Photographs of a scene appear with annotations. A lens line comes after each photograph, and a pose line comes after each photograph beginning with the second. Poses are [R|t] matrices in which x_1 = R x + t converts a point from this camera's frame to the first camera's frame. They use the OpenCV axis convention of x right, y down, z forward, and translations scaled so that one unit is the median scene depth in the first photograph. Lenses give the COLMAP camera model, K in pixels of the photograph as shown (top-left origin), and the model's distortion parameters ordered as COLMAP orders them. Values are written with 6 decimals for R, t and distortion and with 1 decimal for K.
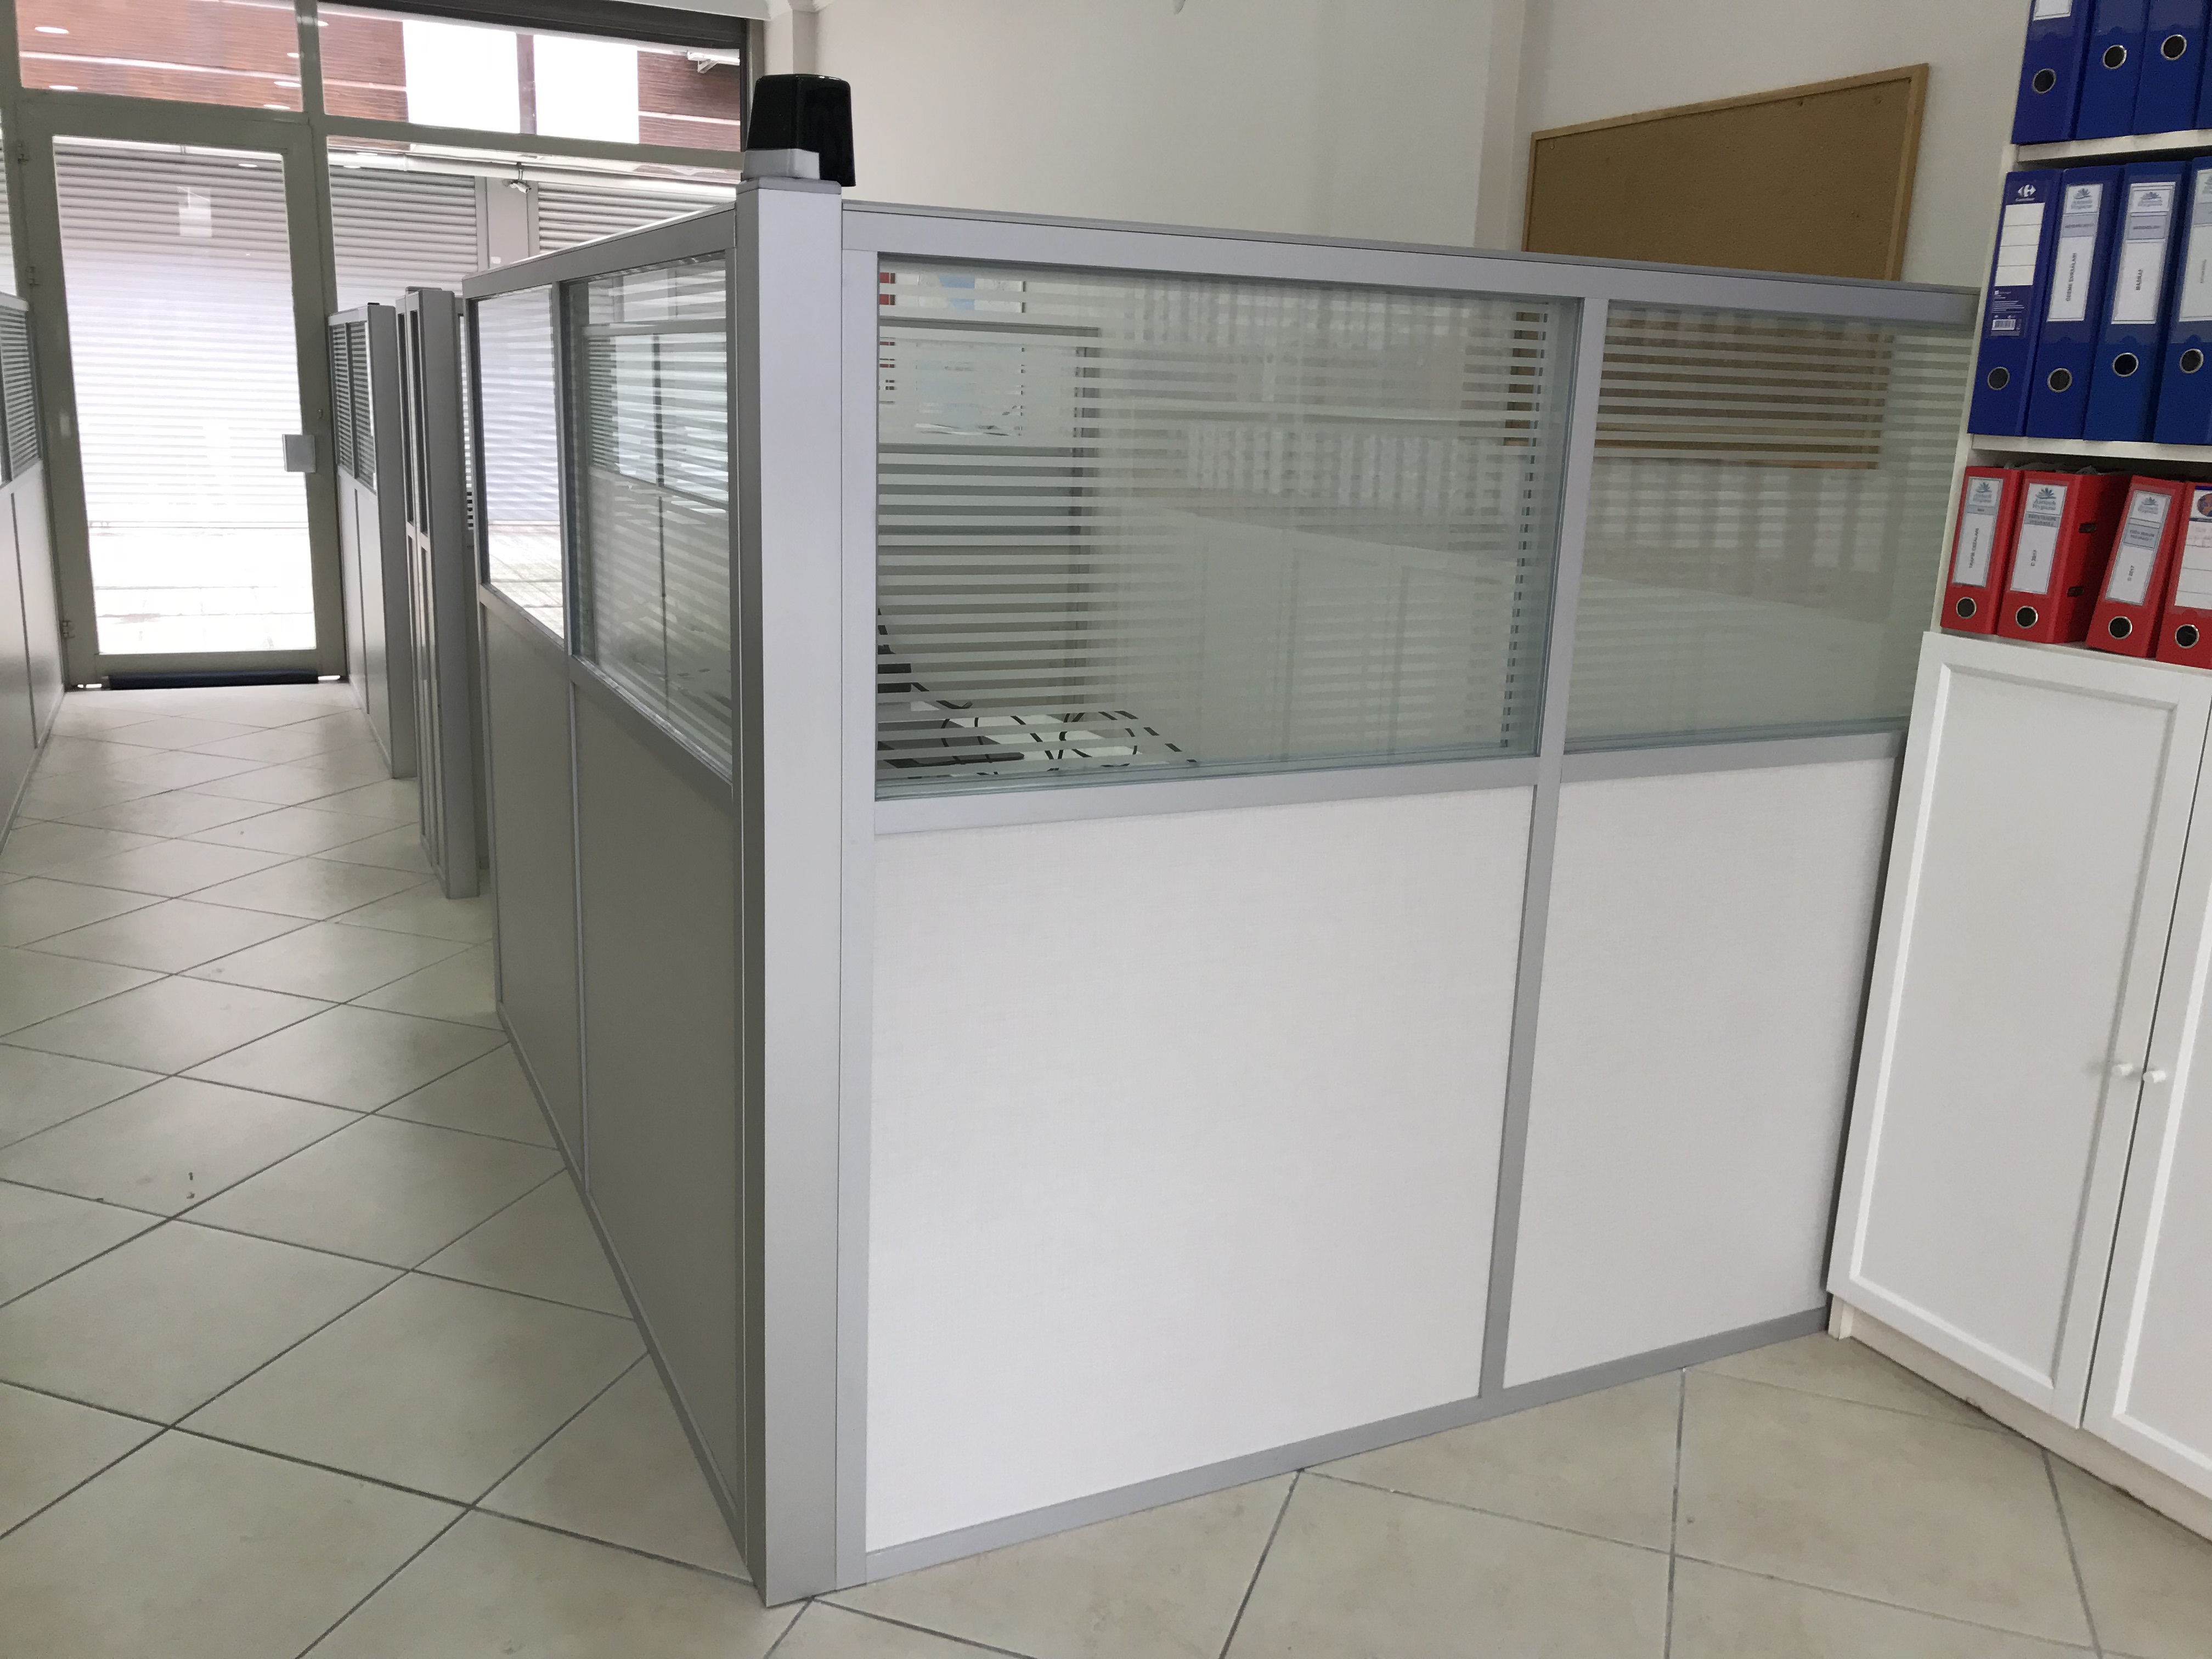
lens RADIAL K [[1783.8, 0, 1106.0], [0, 1783.8, 829.5], [0, 0, 1]] dist [0.071709, -0.079843]
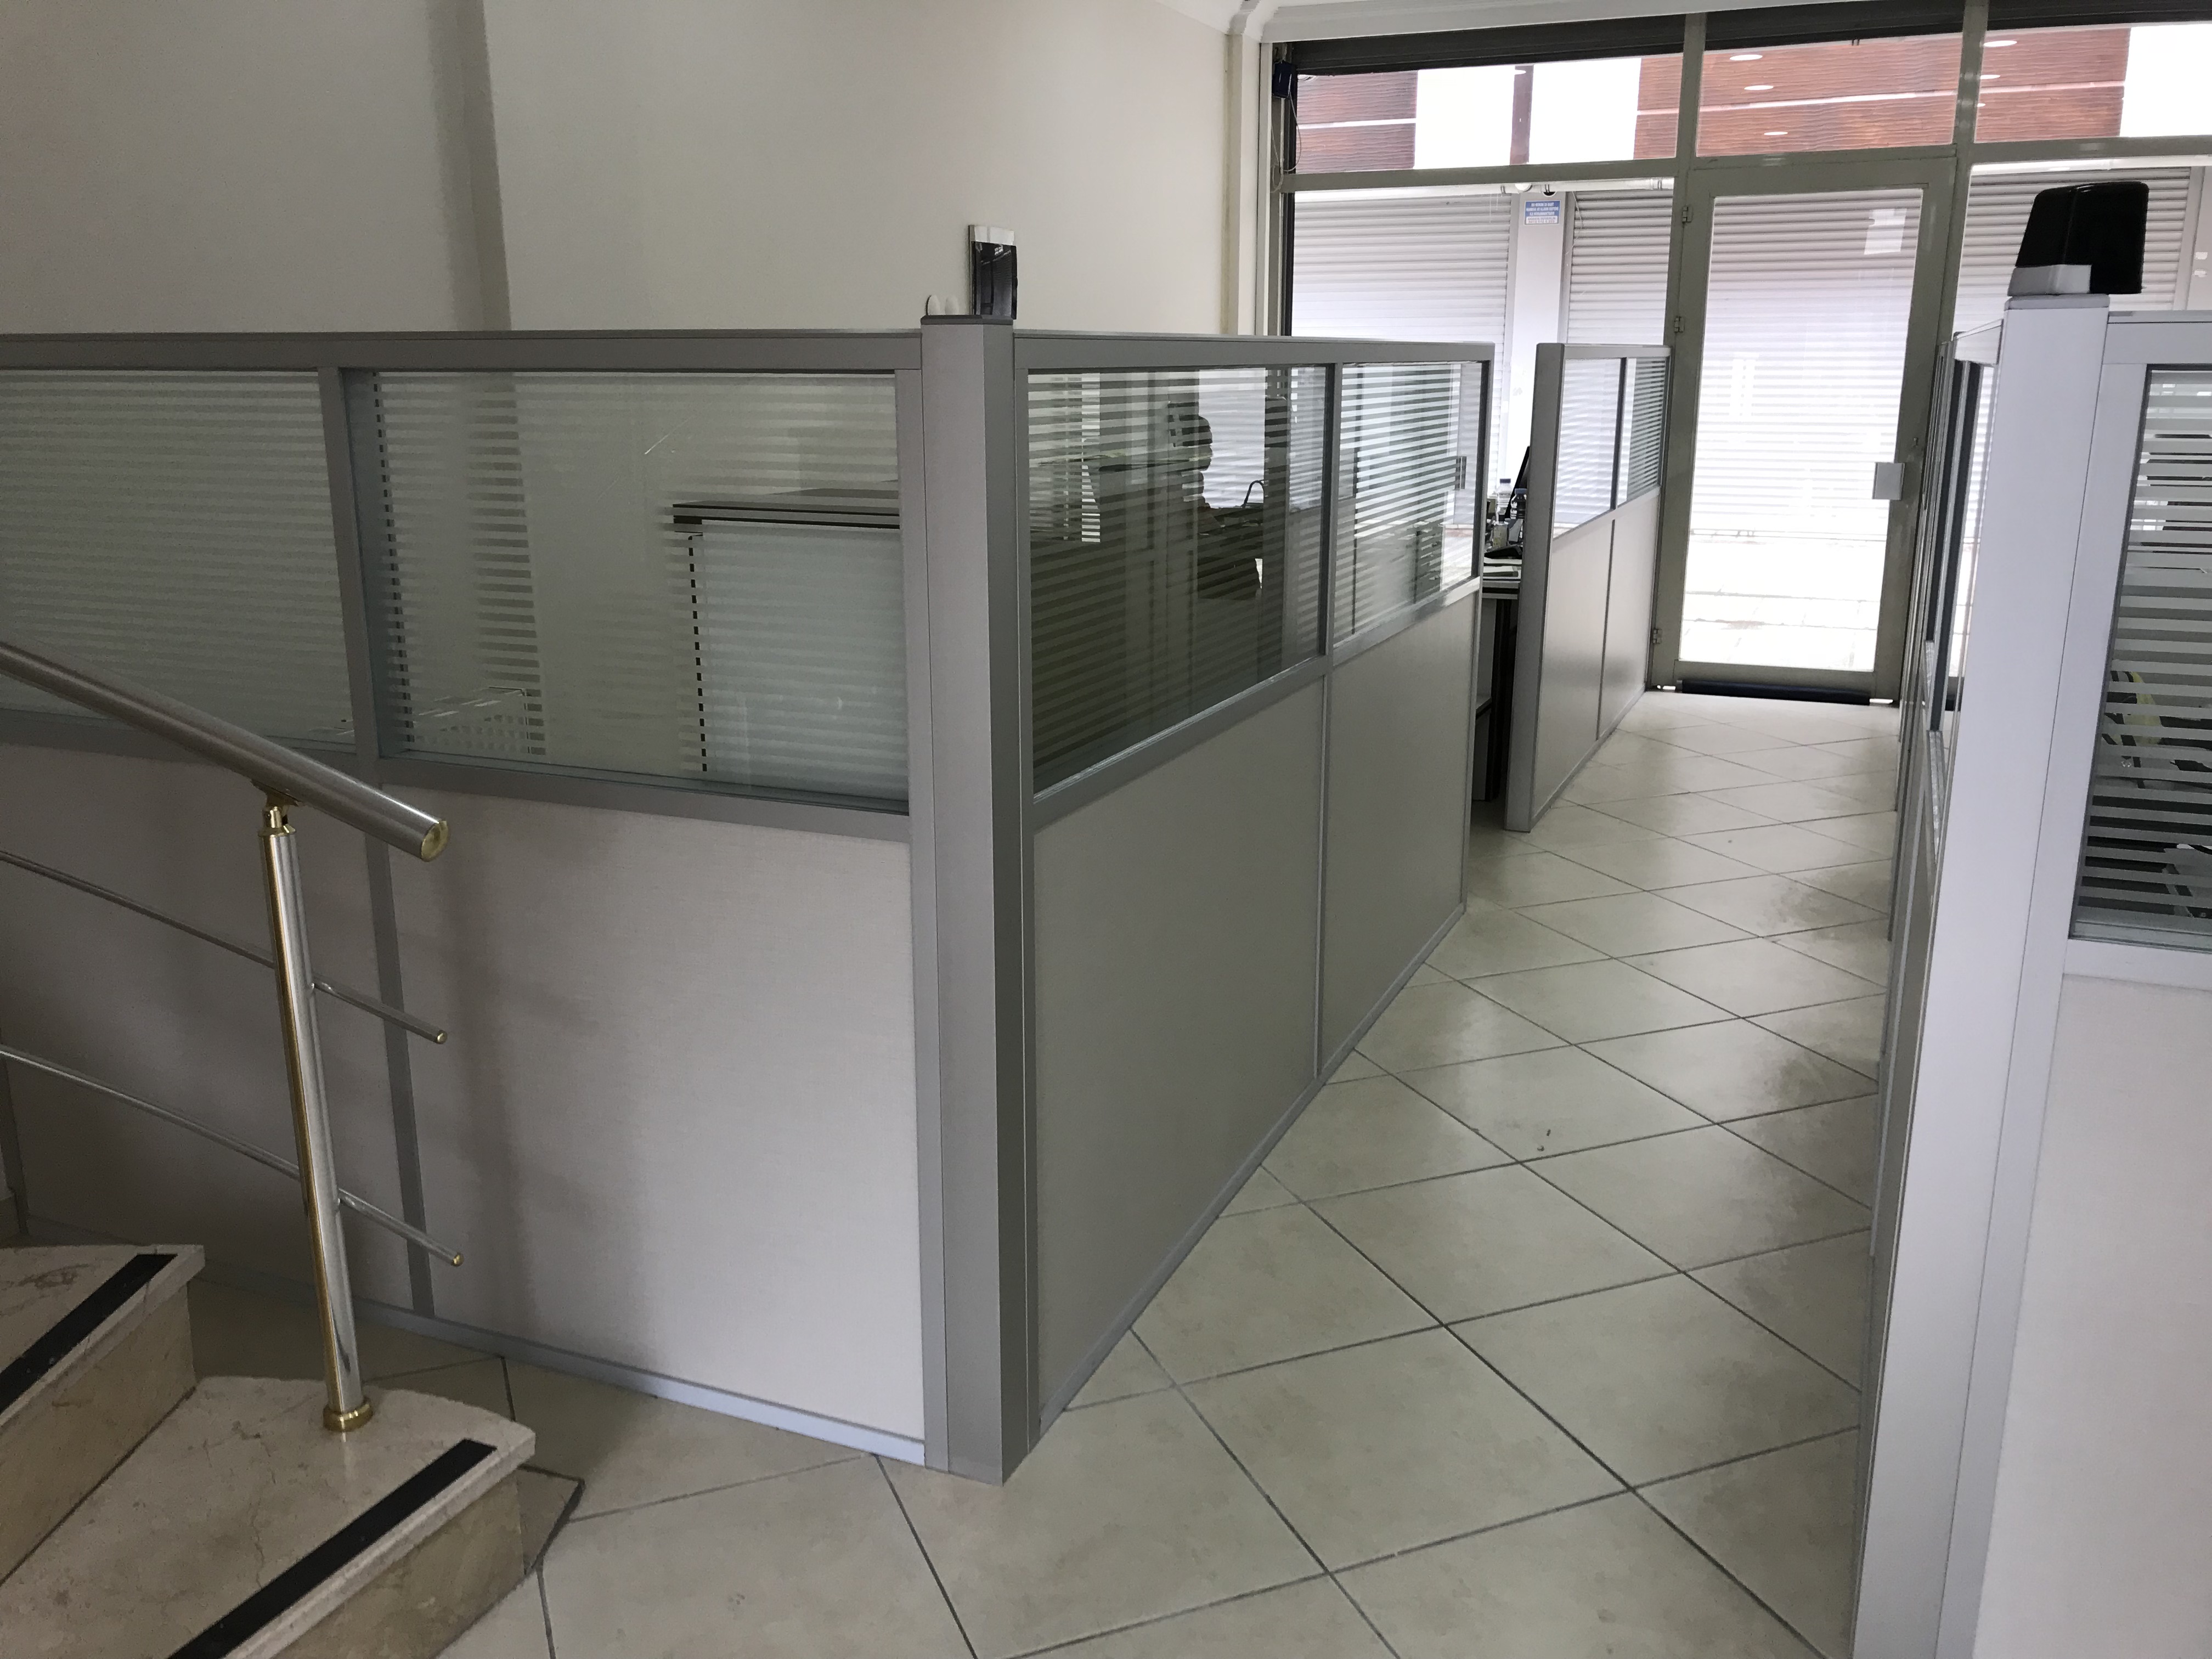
lens RADIAL K [[1830.6, 0, 1106.0], [0, 1830.6, 829.5], [0, 0, 1]] dist [0.009982, 0.000090]
pose [[0.658640, 0.155221, -0.736274, 0.108120], [-0.159097, 0.985097, 0.065356, -0.024039], [0.735446, 0.074092, 0.673520, -0.011207]]
